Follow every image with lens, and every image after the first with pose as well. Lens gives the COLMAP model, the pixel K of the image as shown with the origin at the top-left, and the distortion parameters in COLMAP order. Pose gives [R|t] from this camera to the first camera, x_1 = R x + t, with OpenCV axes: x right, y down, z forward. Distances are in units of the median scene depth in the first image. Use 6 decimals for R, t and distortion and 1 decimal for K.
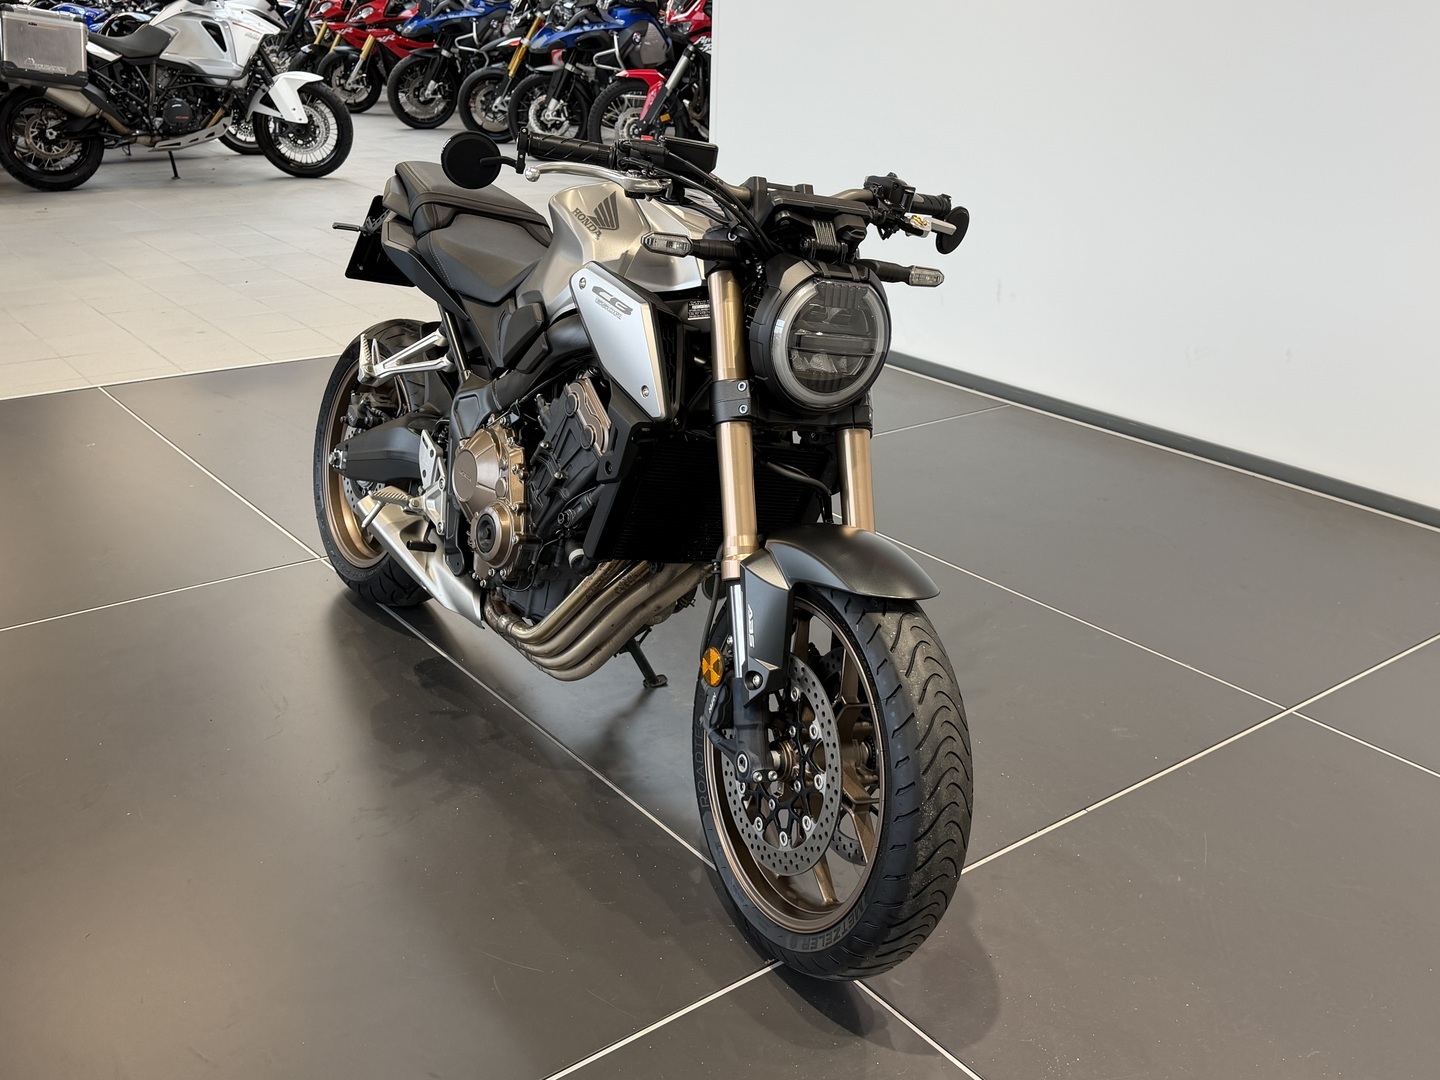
lens RADIAL K [[1381.5, 0, 715.0], [0, 1381.5, 544.2], [0, 0, 1]] dist [0.087300, 0.000000]
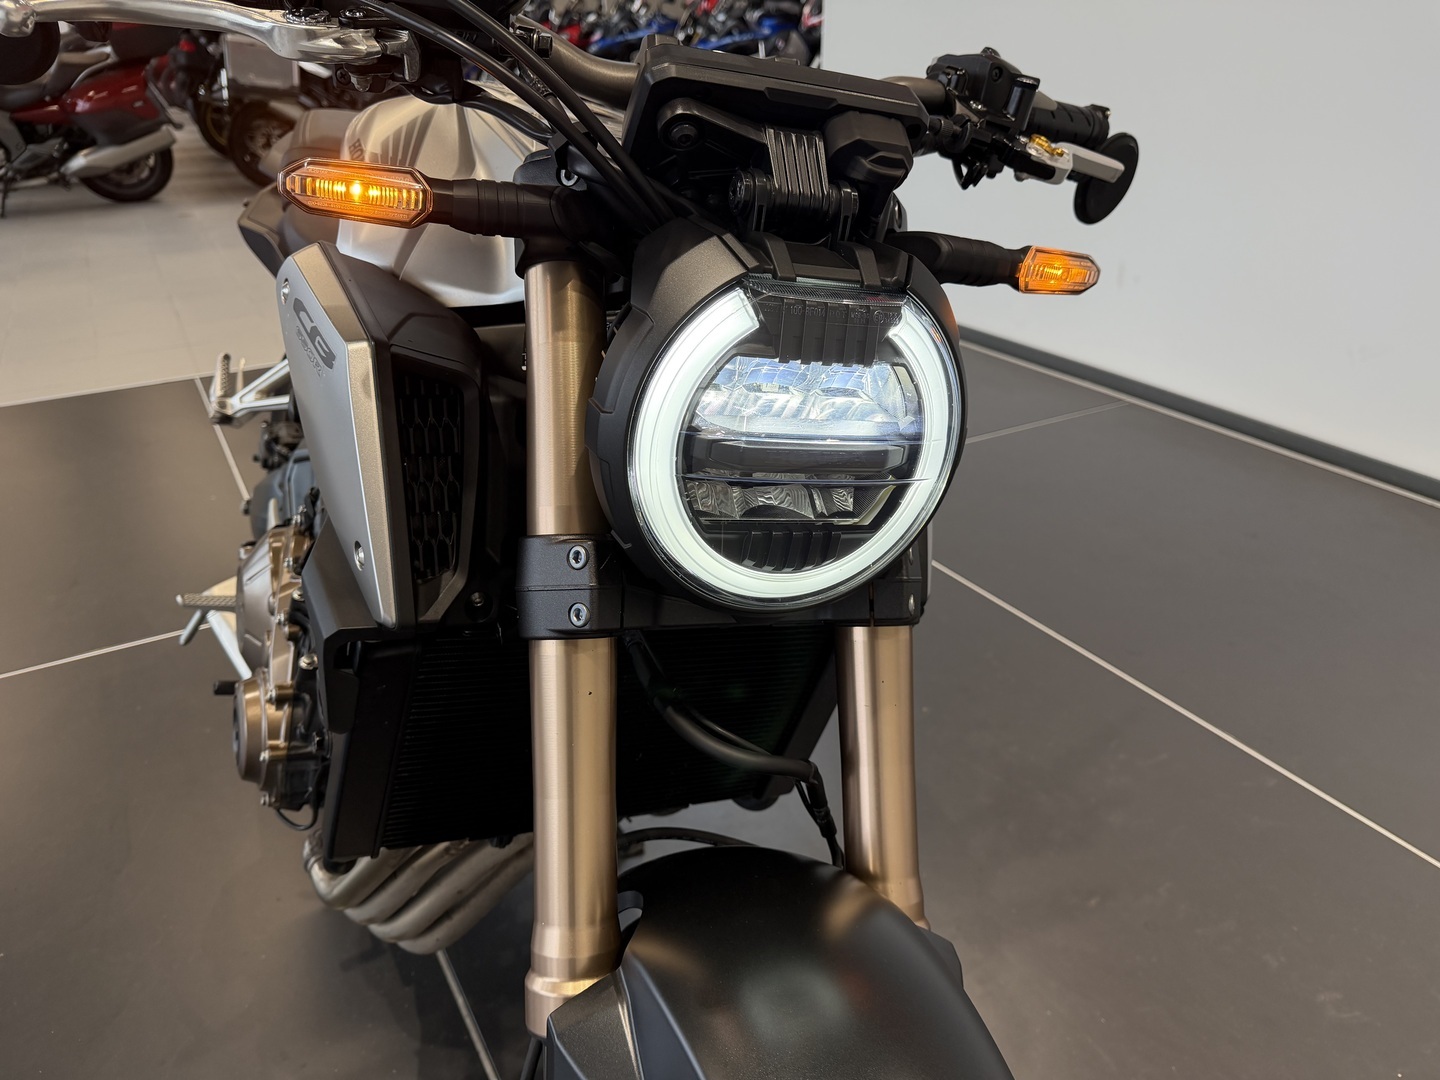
lens RADIAL K [[1015.4, 0, 725.5], [0, 1015.4, 527.8], [0, 0, 1]] dist [0.045062, -0.051882]
pose [[0.991187, 0.028202, -0.129434, 0.089435], [-0.018902, 0.997187, 0.072528, -0.130462], [0.131115, -0.069443, 0.988932, 0.646707]]
